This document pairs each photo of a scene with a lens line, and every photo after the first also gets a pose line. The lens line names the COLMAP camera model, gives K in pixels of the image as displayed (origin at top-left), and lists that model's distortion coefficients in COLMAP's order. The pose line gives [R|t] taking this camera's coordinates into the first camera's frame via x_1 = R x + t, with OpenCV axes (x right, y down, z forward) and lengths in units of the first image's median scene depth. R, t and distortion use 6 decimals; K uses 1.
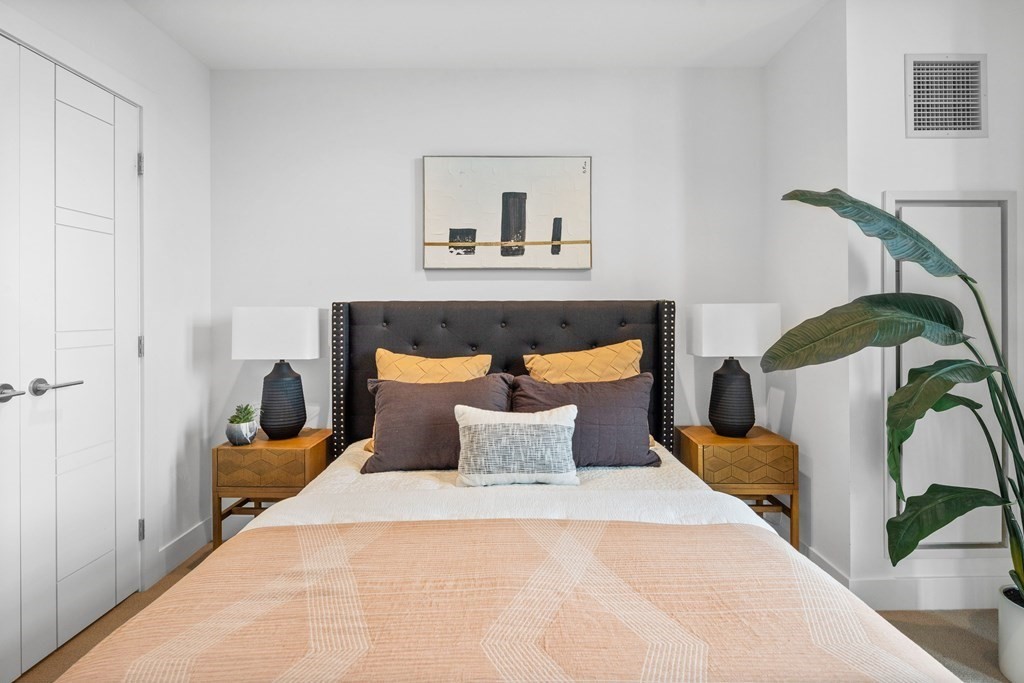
lens RADIAL K [[496.2, 0, 514.0], [0, 496.2, 312.6], [0, 0, 1]] dist [0.001470, -0.000076]
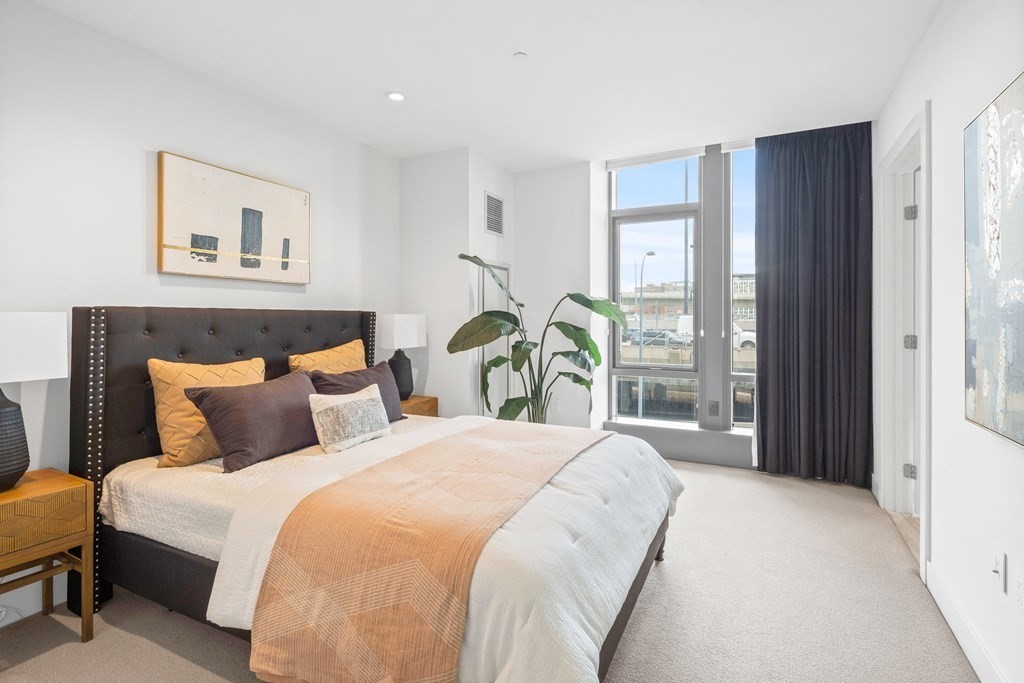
lens RADIAL K [[500.8, 0, 509.3], [0, 500.8, 325.9], [0, 0, 1]] dist [-0.001213, -0.001179]
pose [[0.457947, -0.009440, 0.888929, -0.768526], [0.000744, 0.999947, 0.010236, 0.002741], [-0.888979, -0.004026, 0.457930, -0.005915]]
